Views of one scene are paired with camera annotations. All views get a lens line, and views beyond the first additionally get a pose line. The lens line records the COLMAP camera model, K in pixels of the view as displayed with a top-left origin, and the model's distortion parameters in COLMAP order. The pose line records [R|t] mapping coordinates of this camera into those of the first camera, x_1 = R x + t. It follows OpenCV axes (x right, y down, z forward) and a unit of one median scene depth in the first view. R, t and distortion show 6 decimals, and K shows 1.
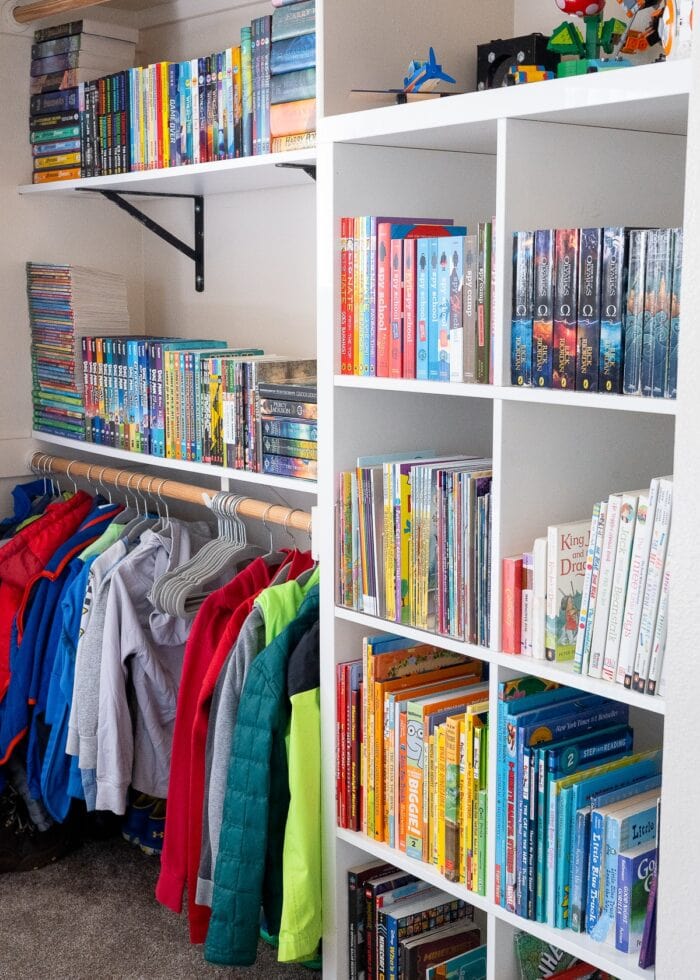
lens RADIAL K [[1310.7, 0, 323.6], [0, 1310.7, 469.4], [0, 0, 1]] dist [0.034683, 0.000000]
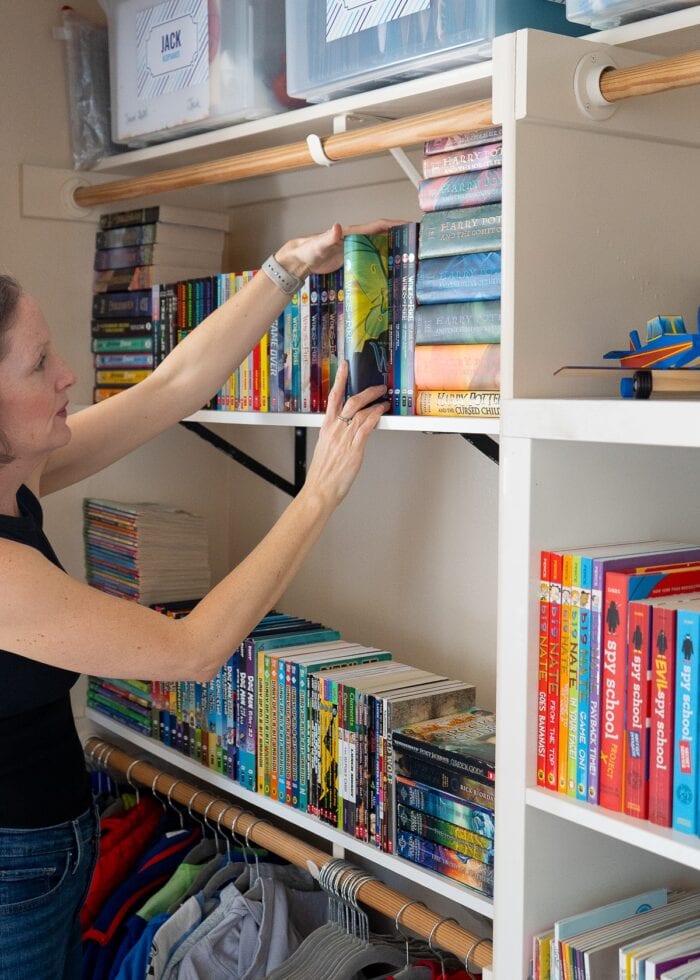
lens RADIAL K [[1275.1, 0, 309.0], [0, 1275.1, 486.7], [0, 0, 1]] dist [0.002825, 0.000000]
pose [[0.997842, 0.009357, -0.064998, -0.053259], [-0.013121, 0.998246, -0.057726, -0.163514], [0.064344, 0.058454, 0.996214, 0.319881]]
